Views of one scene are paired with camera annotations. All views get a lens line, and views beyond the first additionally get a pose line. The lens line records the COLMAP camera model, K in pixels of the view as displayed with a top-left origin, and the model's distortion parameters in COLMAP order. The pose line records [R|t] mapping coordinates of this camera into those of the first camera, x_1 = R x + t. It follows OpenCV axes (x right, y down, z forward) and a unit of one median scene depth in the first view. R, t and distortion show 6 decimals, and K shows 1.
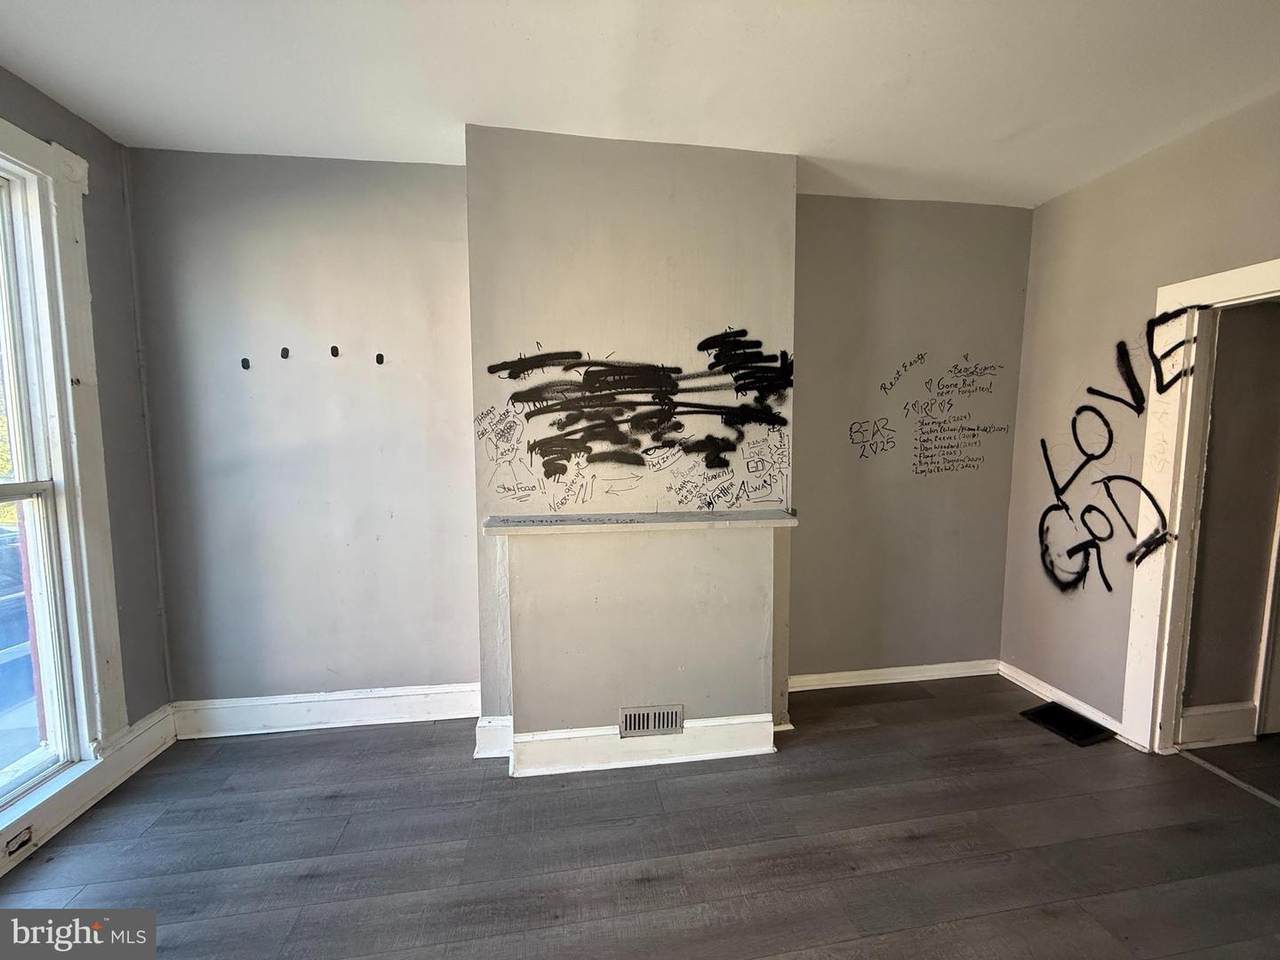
lens RADIAL K [[509.2, 0, 640.0], [0, 509.2, 480.0], [0, 0, 1]] dist [-0.000336, -0.000071]
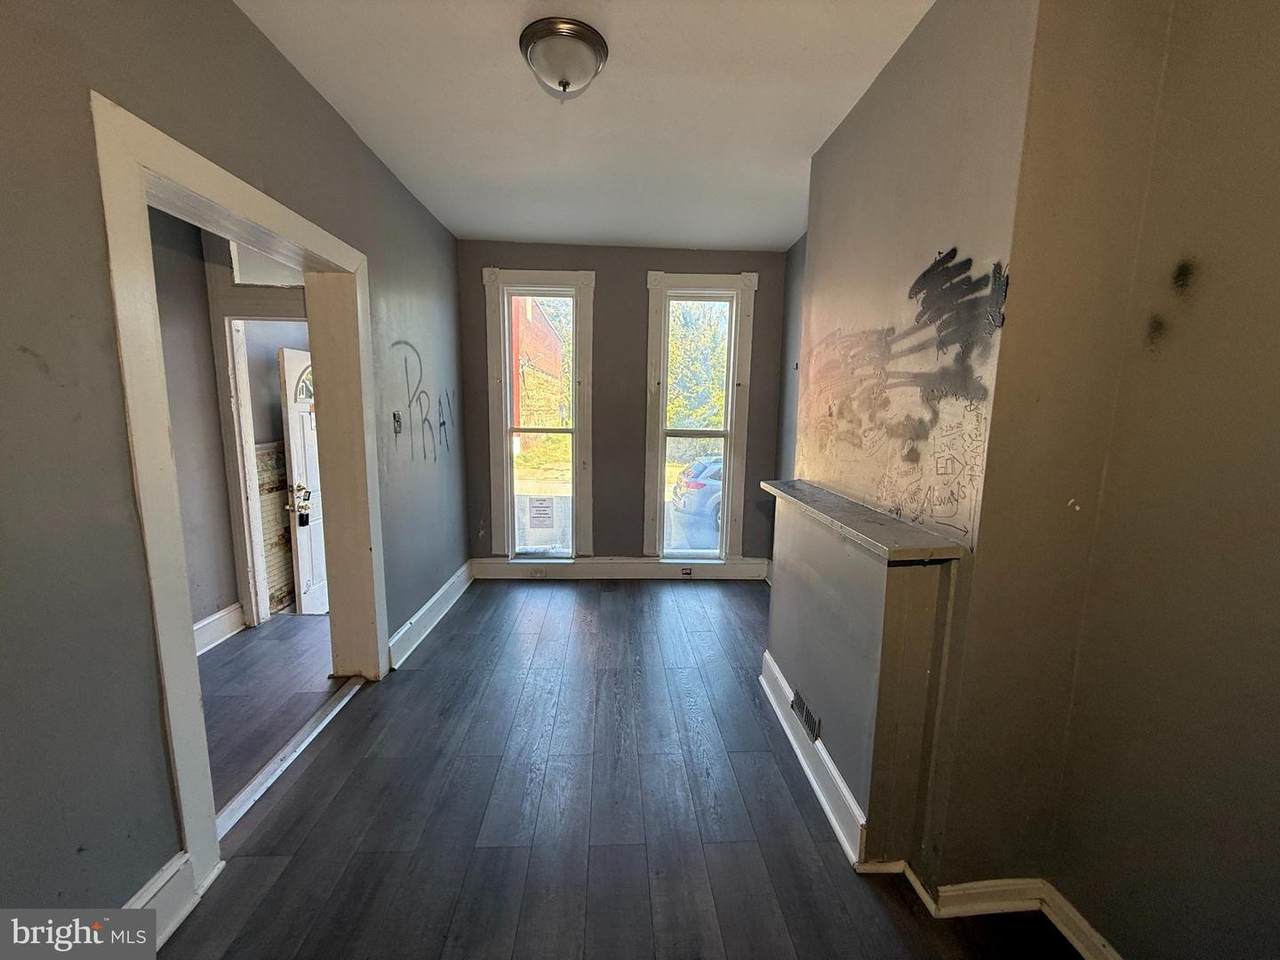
lens RADIAL K [[509.2, 0, 640.0], [0, 509.2, 480.0], [0, 0, 1]] dist [-0.000336, -0.000071]
pose [[-0.105390, 0.139490, -0.984599, 0.897700], [-0.099280, 0.983690, 0.149988, -0.068075], [0.989463, 0.113559, -0.089823, 0.698222]]
